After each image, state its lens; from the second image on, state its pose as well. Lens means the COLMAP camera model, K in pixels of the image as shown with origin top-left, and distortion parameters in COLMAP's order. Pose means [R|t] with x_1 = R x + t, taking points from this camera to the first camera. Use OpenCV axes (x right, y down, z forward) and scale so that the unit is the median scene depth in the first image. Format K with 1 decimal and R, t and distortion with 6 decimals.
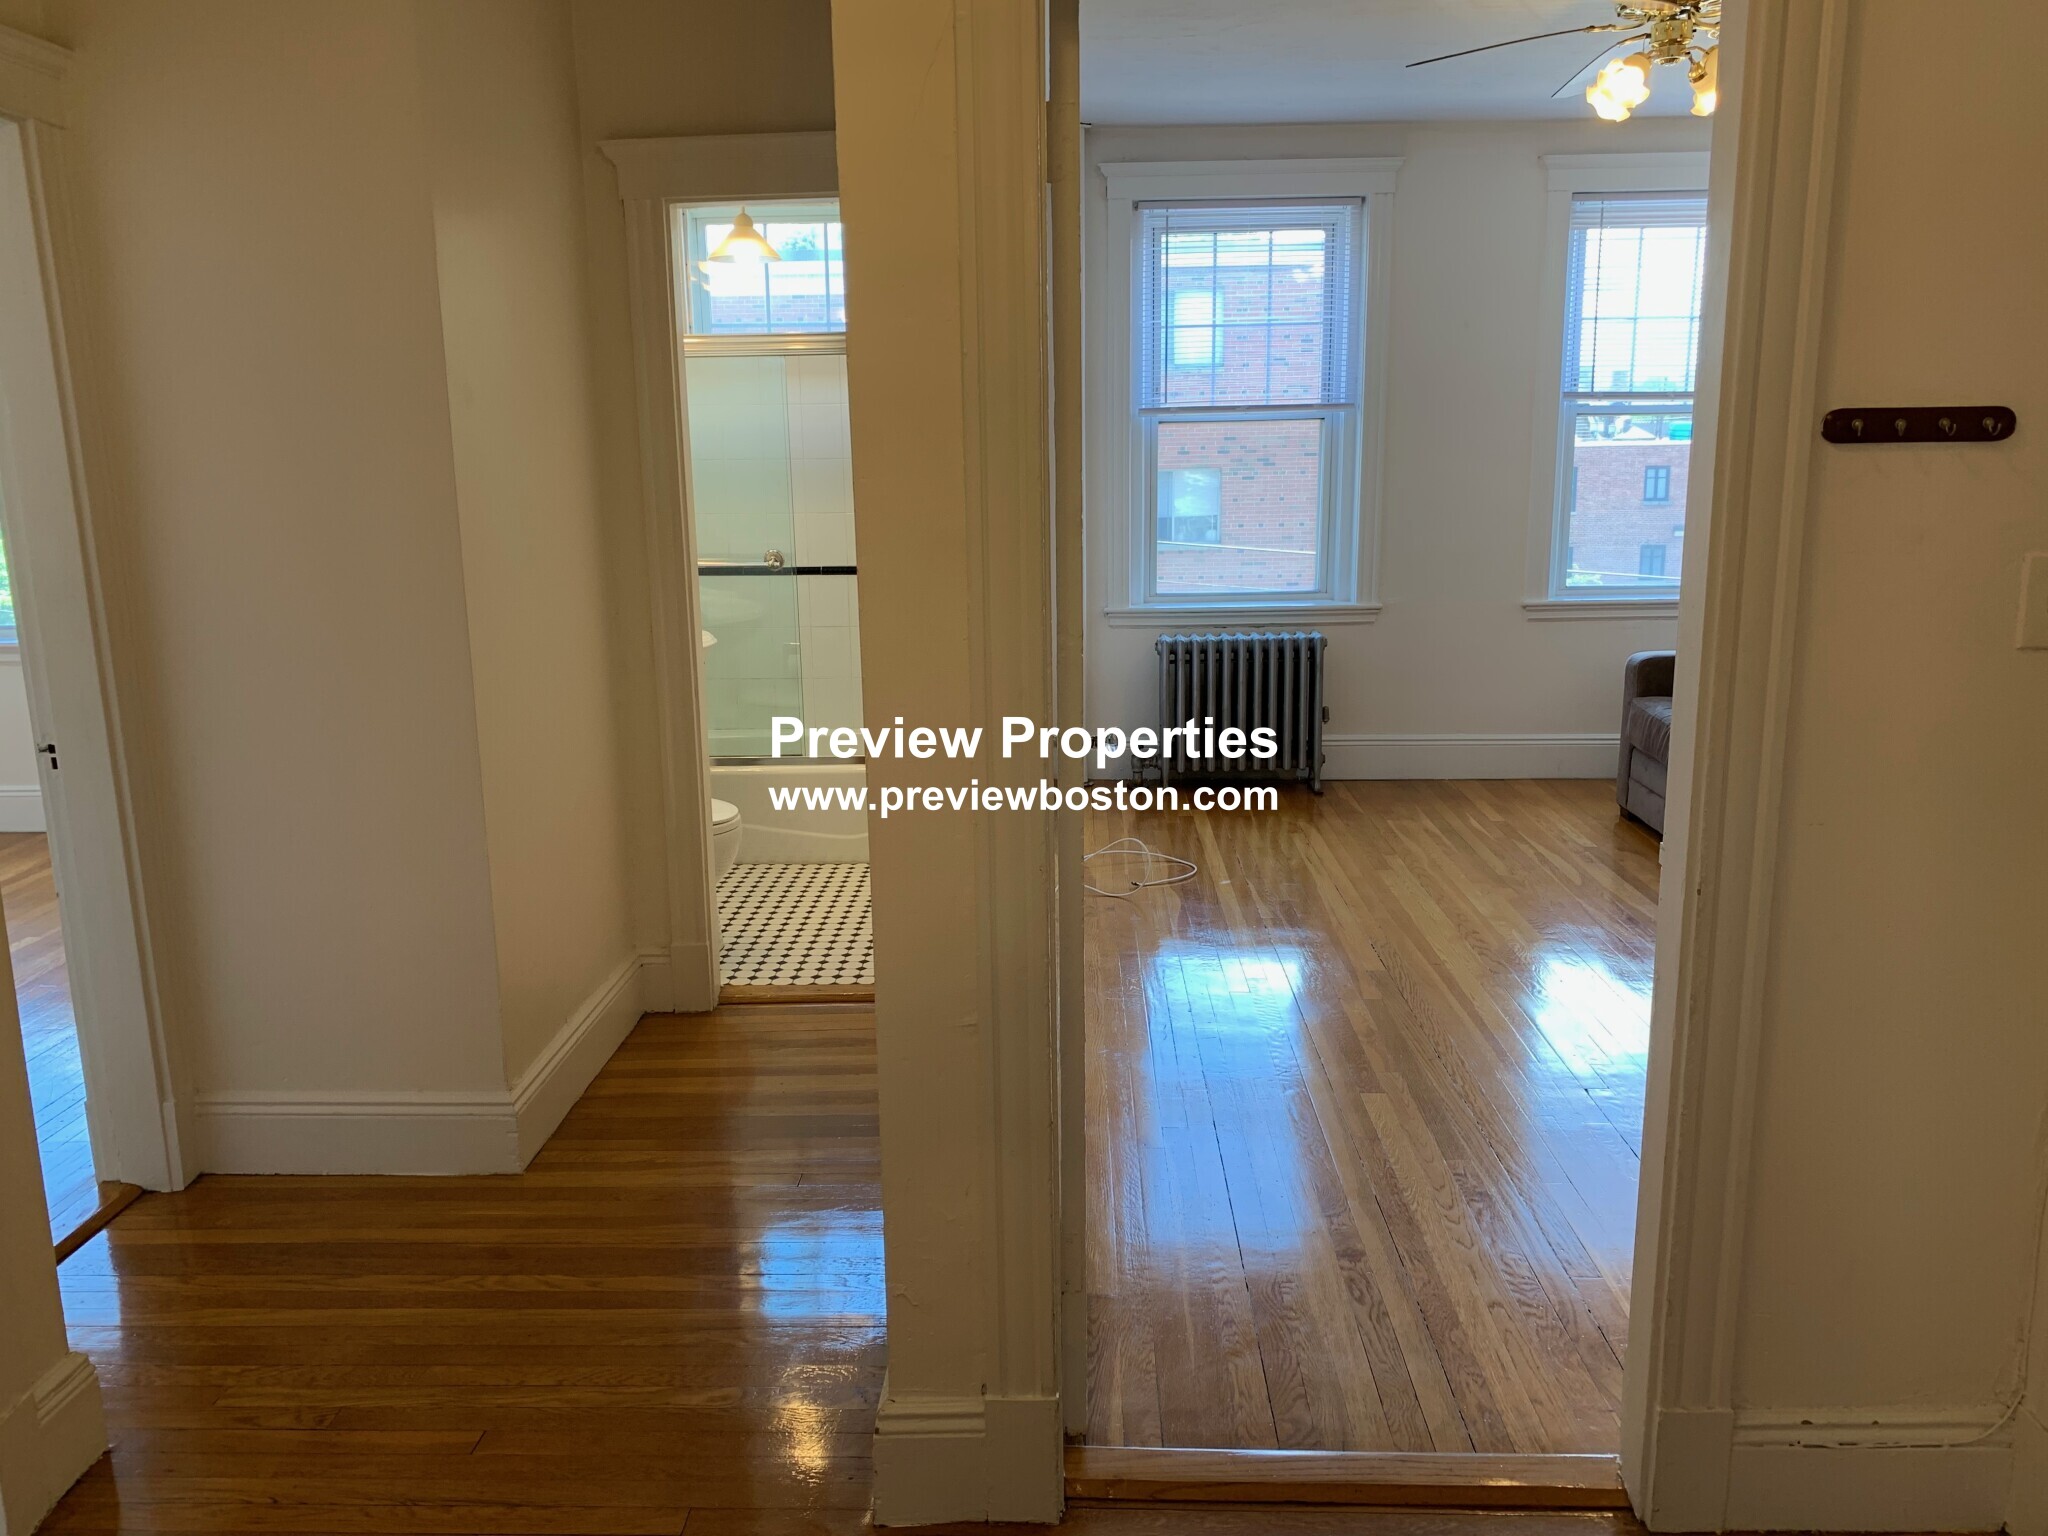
lens RADIAL K [[1576.4, 0, 1009.8], [0, 1576.4, 768.6], [0, 0, 1]] dist [0.017575, -0.012838]
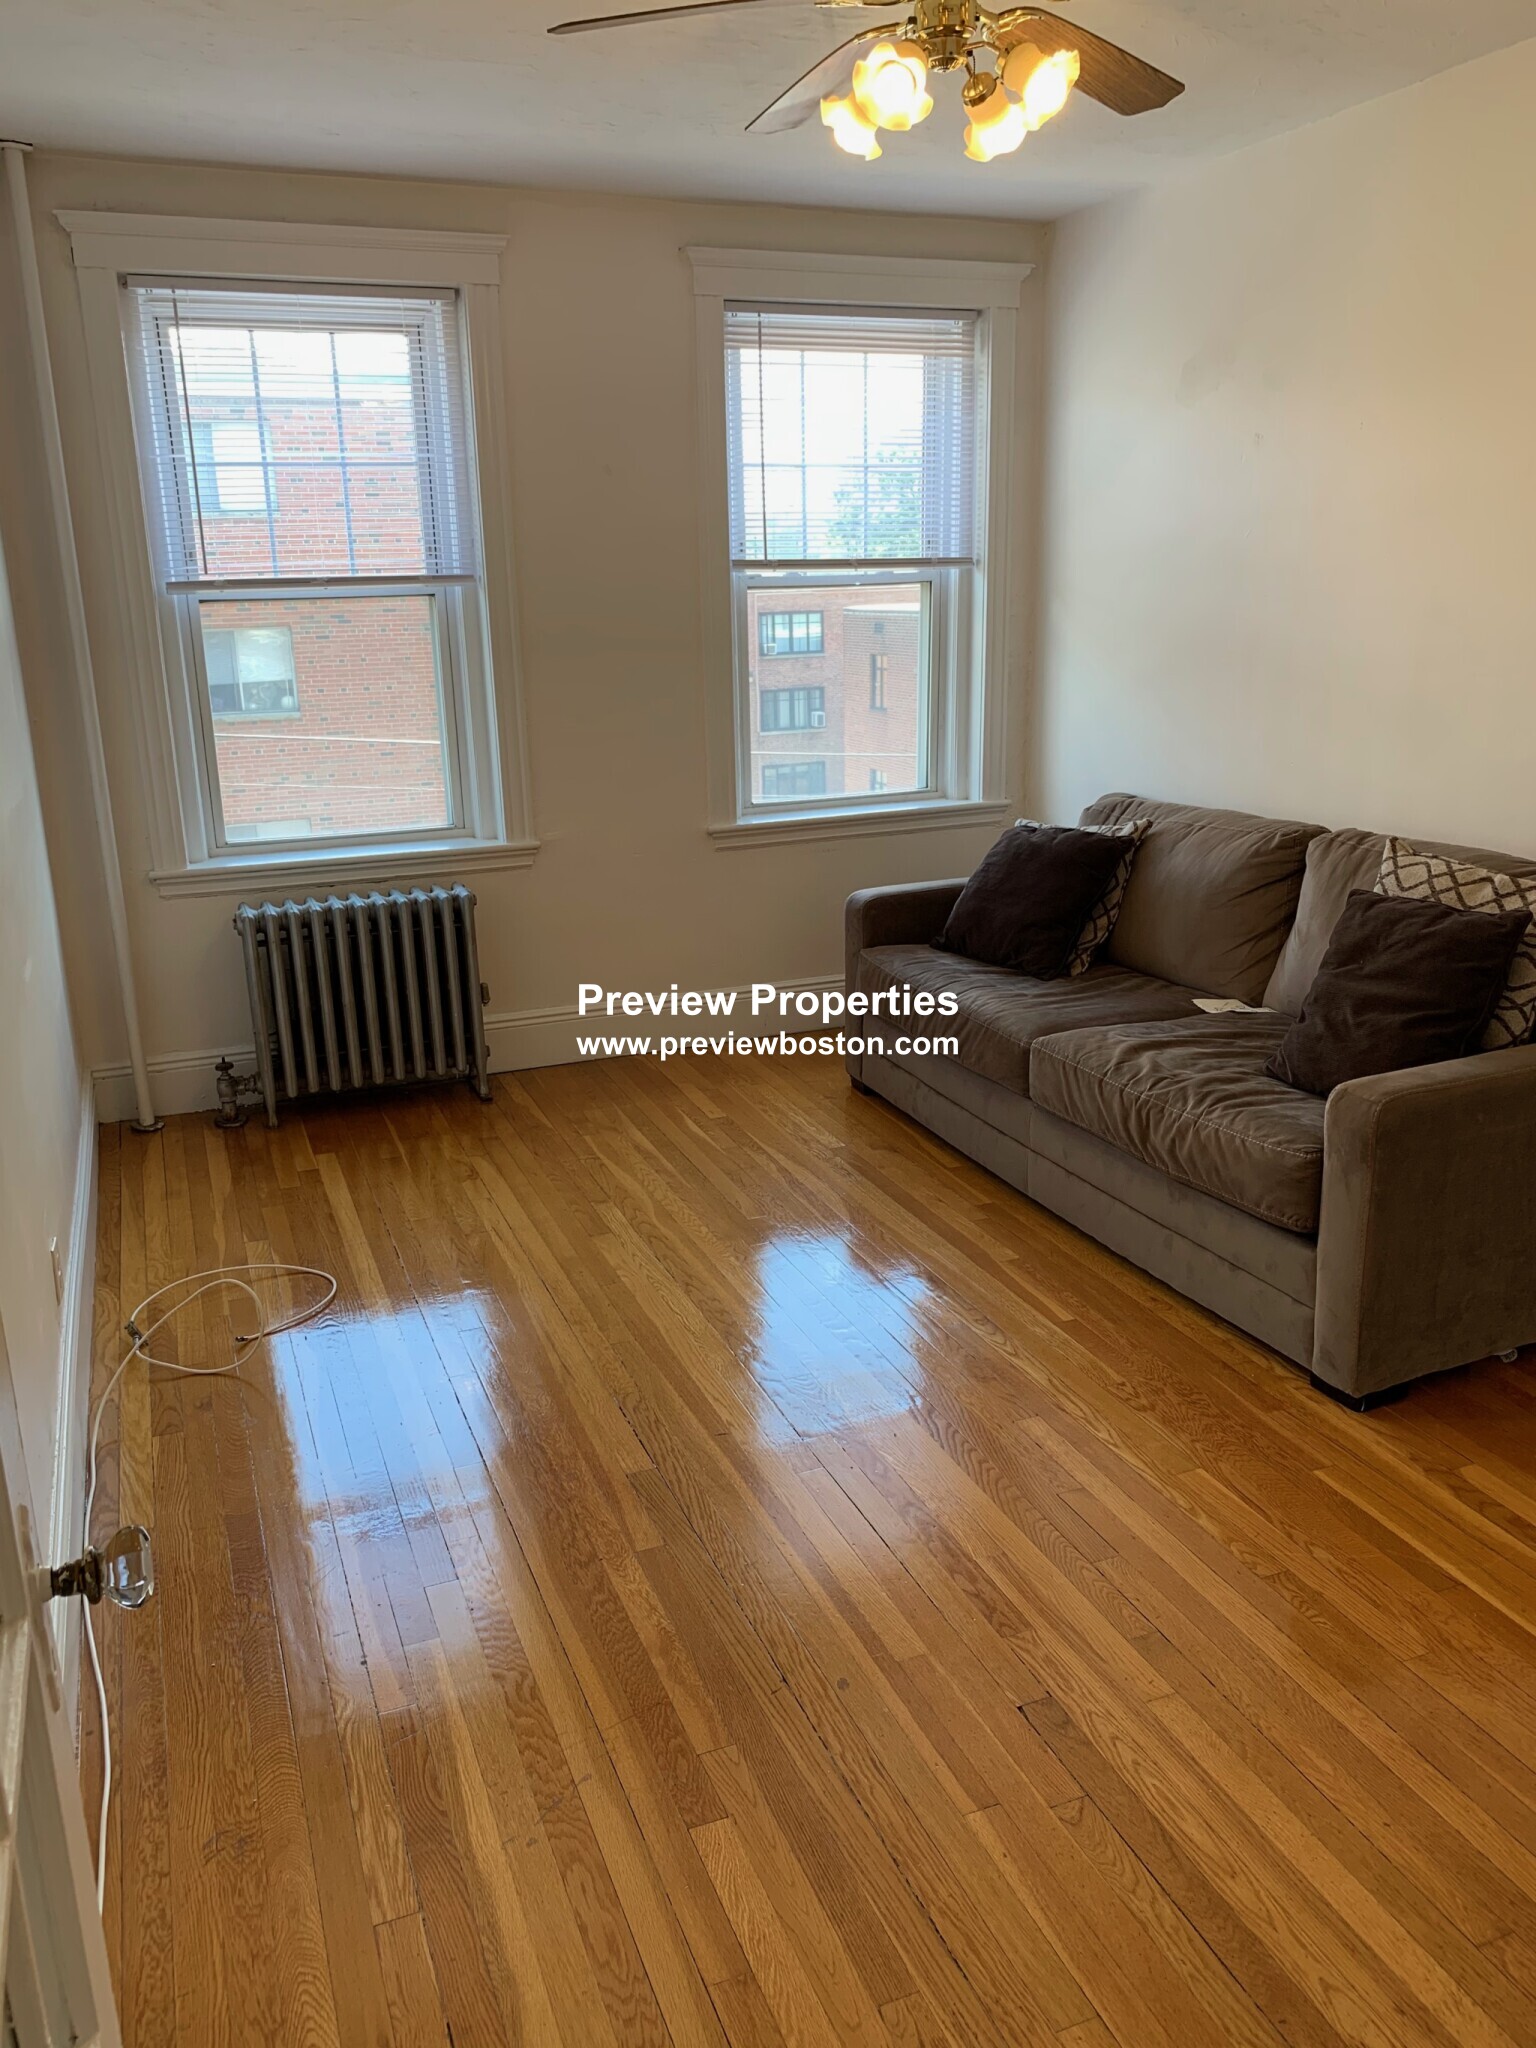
lens RADIAL K [[1576.4, 0, 765.7], [0, 1576.4, 1011.3], [0, 0, 1]] dist [0.017575, -0.012838]
pose [[0.914670, -0.115816, 0.387253, 0.046486], [0.093228, 0.992687, 0.076685, -0.104063], [-0.393303, -0.034039, 0.918779, 0.372405]]
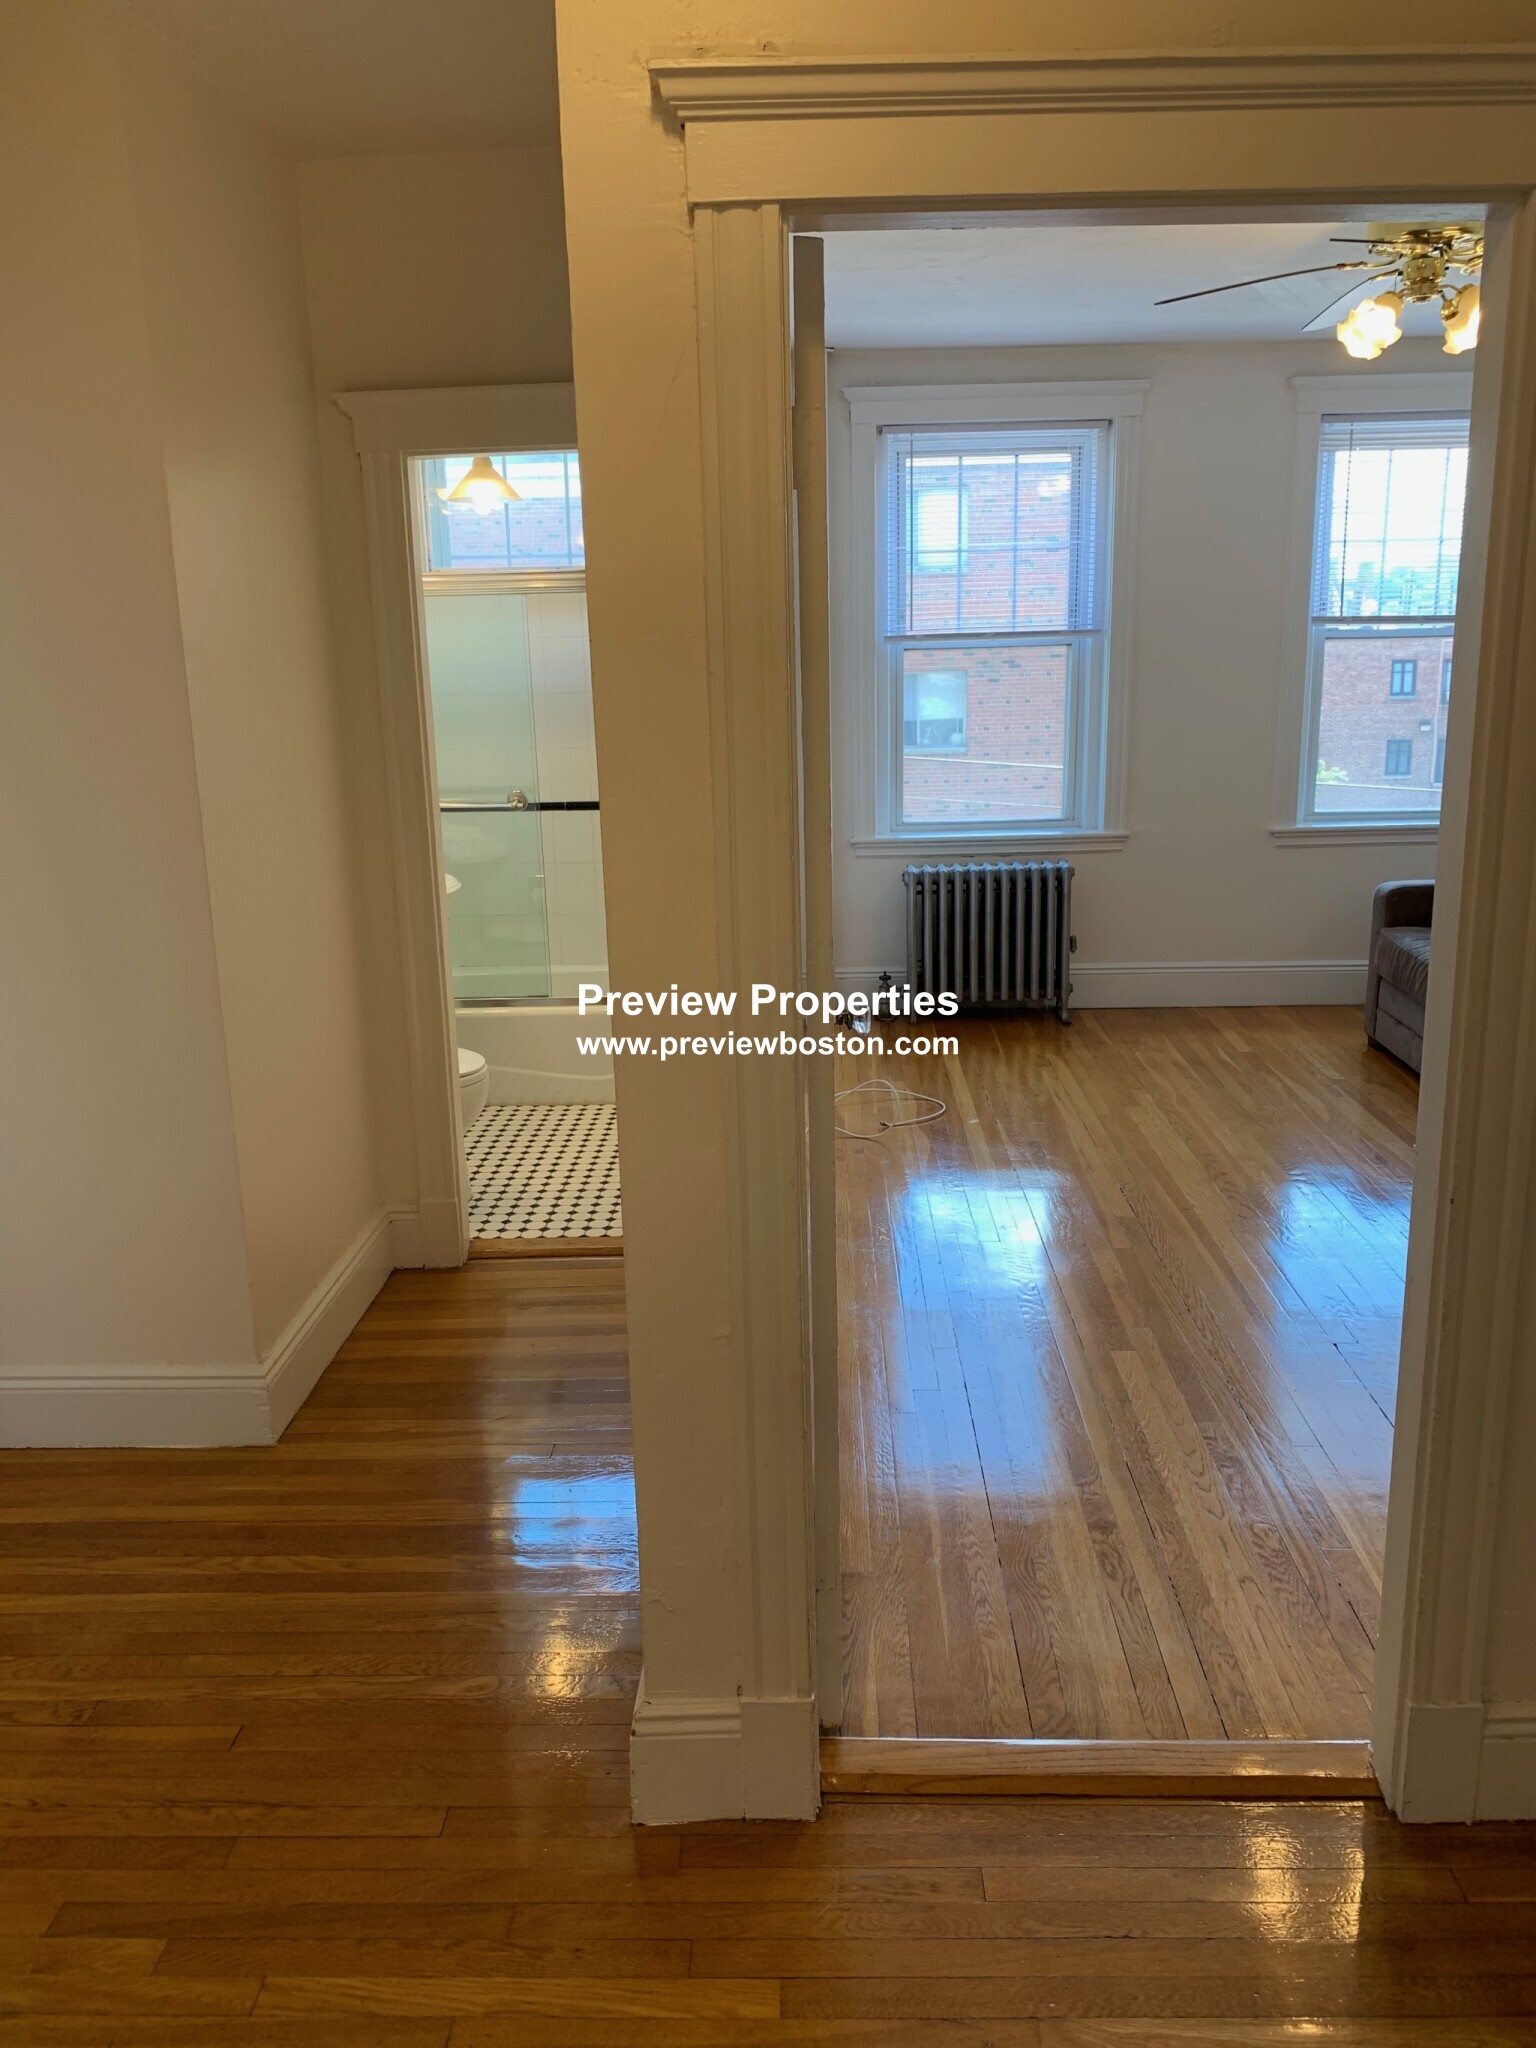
lens RADIAL K [[1576.4, 0, 764.6], [0, 1576.4, 1013.0], [0, 0, 1]] dist [0.017575, -0.012838]
pose [[0.999945, -0.009133, 0.005196, -0.000768], [0.008977, 0.999534, 0.029161, -0.031489], [-0.005460, -0.029112, 0.999561, 0.004044]]
